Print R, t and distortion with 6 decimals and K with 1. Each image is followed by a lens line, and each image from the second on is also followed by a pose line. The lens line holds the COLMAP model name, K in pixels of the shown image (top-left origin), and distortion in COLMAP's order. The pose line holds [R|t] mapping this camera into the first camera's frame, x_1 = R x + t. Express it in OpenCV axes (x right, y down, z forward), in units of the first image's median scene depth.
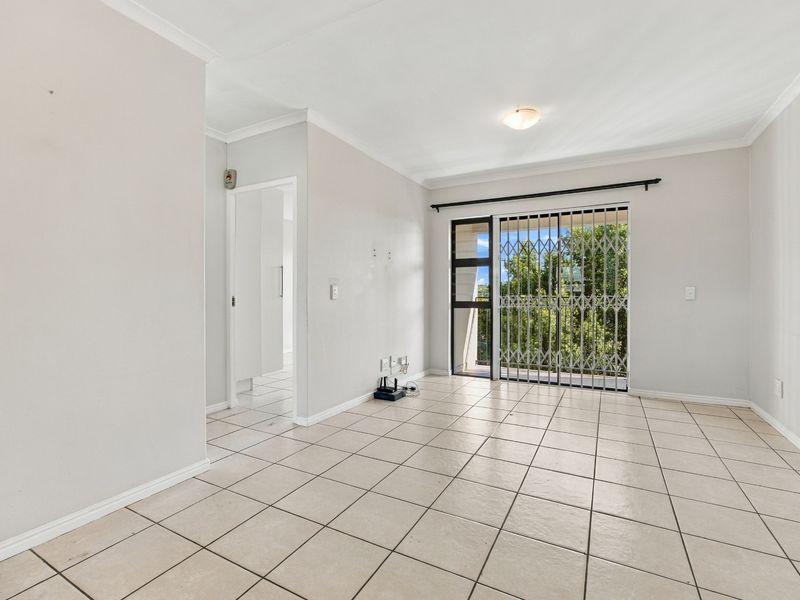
lens RADIAL K [[385.8, 0, 402.6], [0, 385.8, 297.0], [0, 0, 1]] dist [-0.007977, 0.001033]
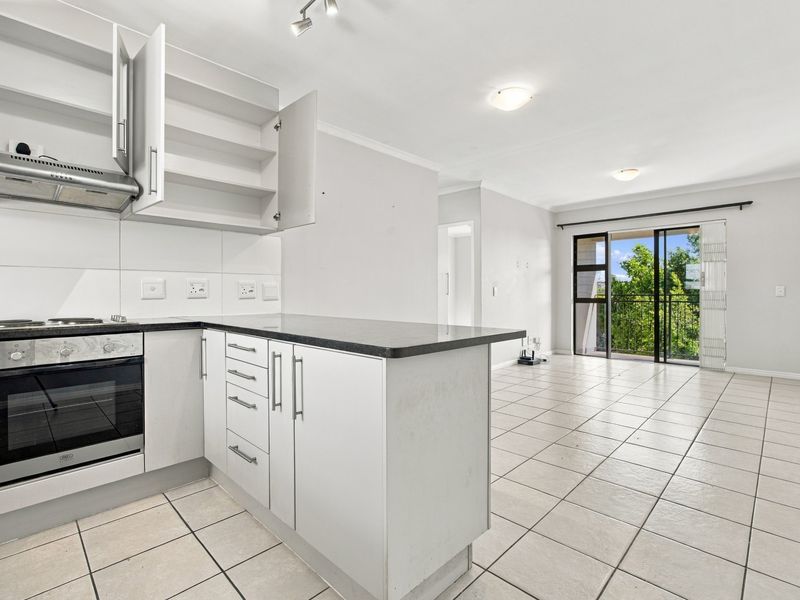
lens RADIAL K [[385.8, 0, 400.2], [0, 385.8, 295.3], [0, 0, 1]] dist [-0.007977, 0.001033]
pose [[0.960641, -0.000545, -0.277793, -0.077765], [0.000239, 0.999999, -0.001136, 0.004087], [0.277794, 0.001025, 0.960640, -0.427959]]
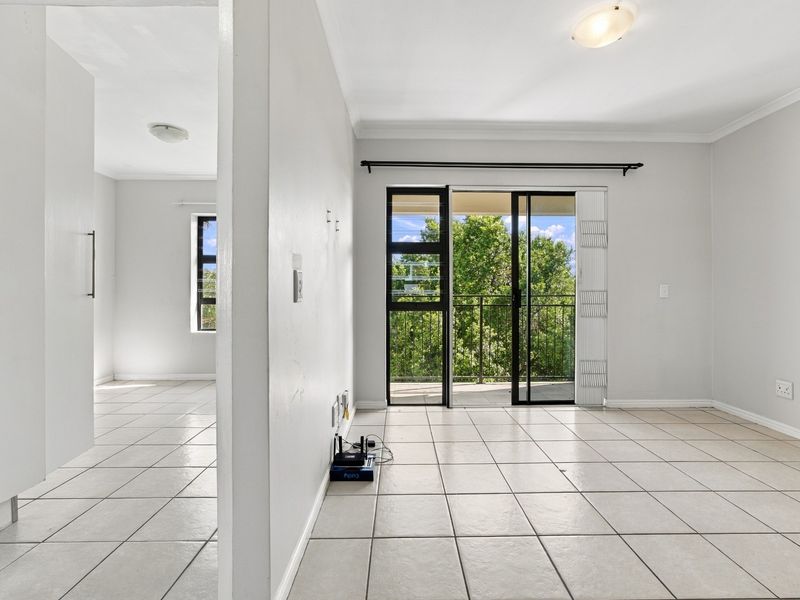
lens RADIAL K [[385.8, 0, 396.9], [0, 385.8, 289.6], [0, 0, 1]] dist [-0.007977, 0.001033]
pose [[0.872407, 0.004159, 0.488762, -0.210950], [0.001296, 0.999941, -0.010822, -0.003211], [-0.488778, 0.010075, 0.872350, 0.391872]]
